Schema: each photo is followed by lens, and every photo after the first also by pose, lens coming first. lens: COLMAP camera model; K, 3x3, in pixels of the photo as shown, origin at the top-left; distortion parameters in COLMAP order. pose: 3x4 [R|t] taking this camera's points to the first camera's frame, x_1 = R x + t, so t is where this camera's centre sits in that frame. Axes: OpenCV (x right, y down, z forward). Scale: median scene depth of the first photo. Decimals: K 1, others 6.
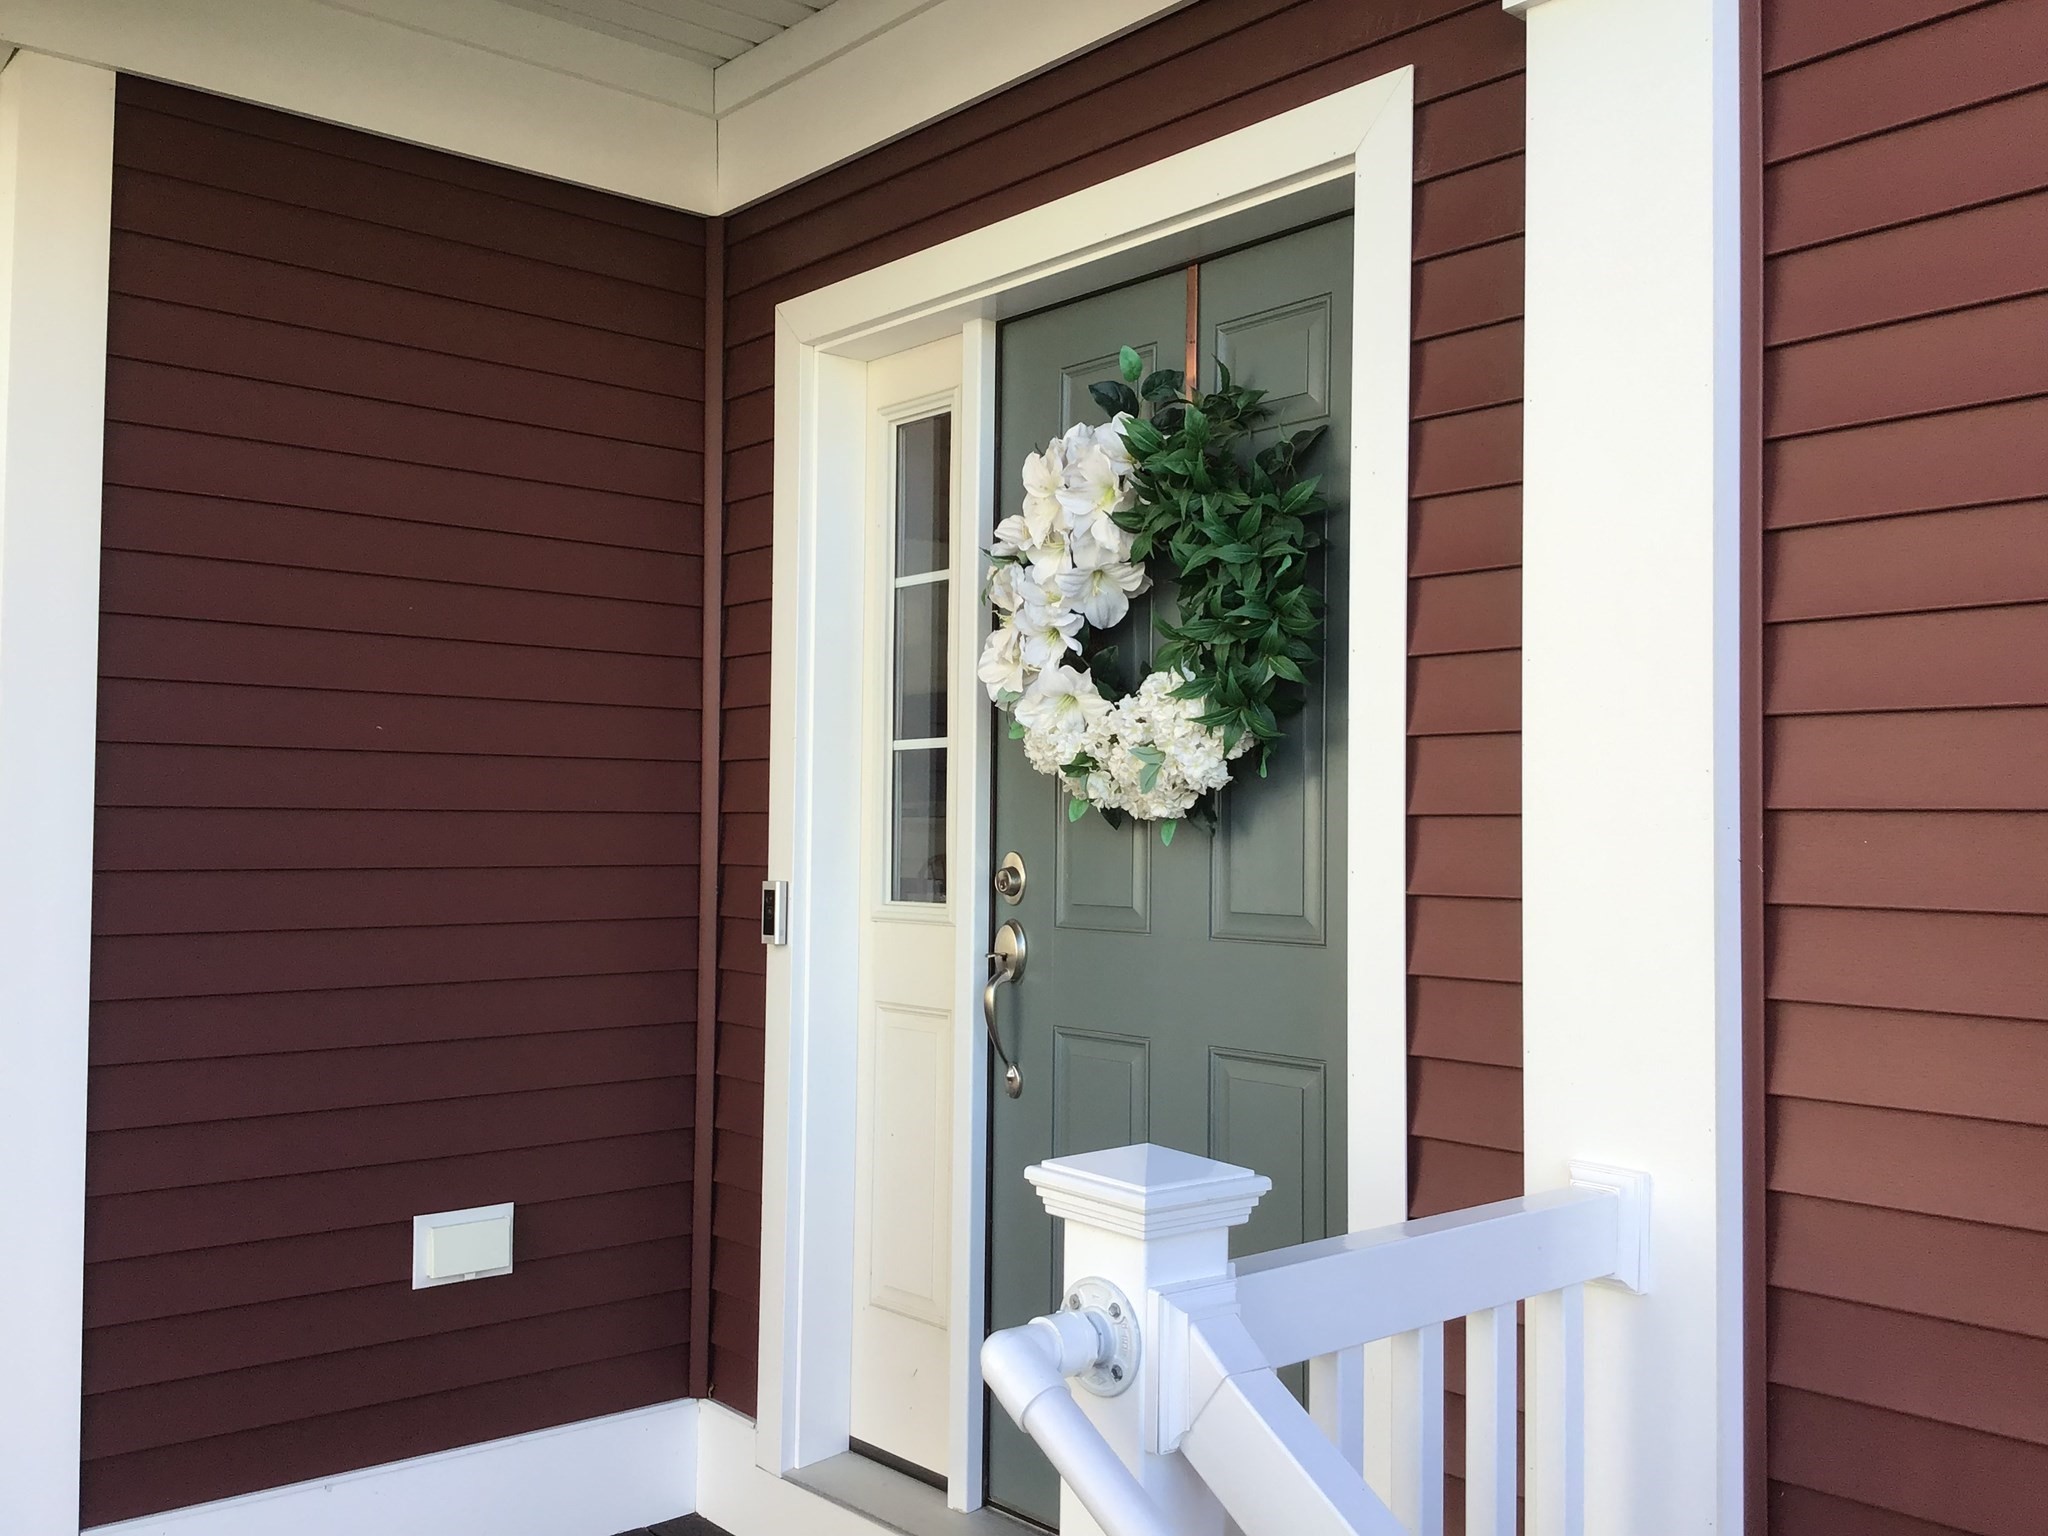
lens RADIAL K [[1839.7, 0, 1024.0], [0, 1839.7, 768.0], [0, 0, 1]] dist [0.097215, -0.187790]
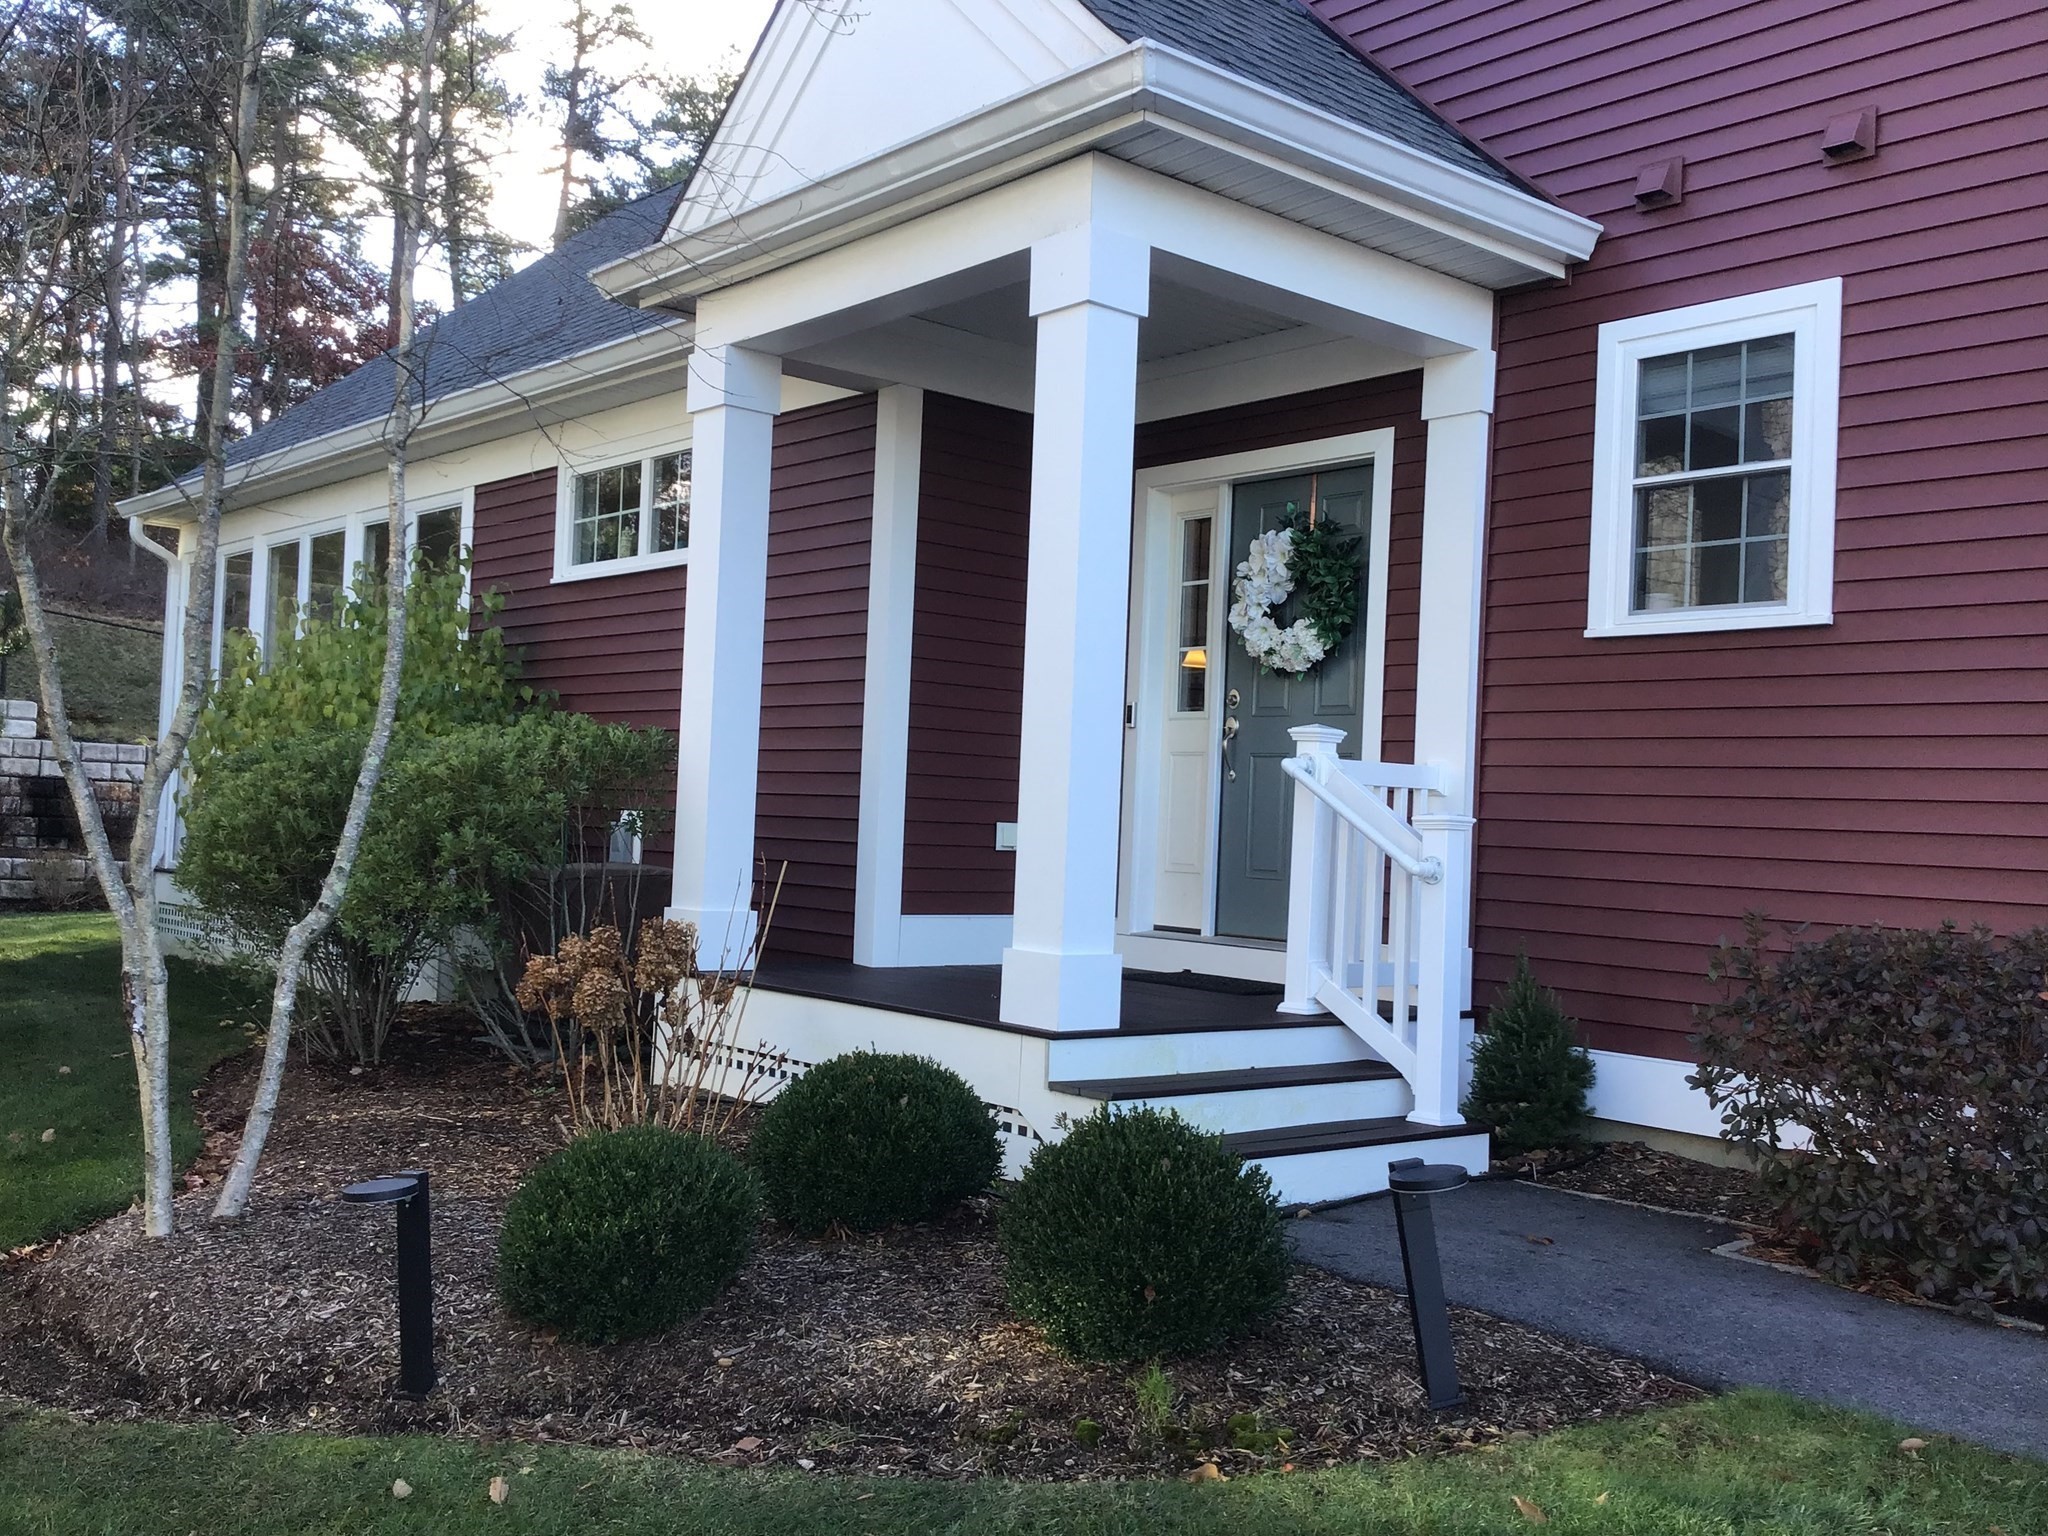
lens RADIAL K [[1852.6, 0, 1023.1], [0, 1852.6, 751.9], [0, 0, 1]] dist [0.143489, -0.308132]
pose [[0.999396, 0.034544, 0.003790, -0.355168], [-0.034513, 0.999374, -0.007829, 0.187877], [-0.004058, 0.007693, 0.999962, -1.856688]]
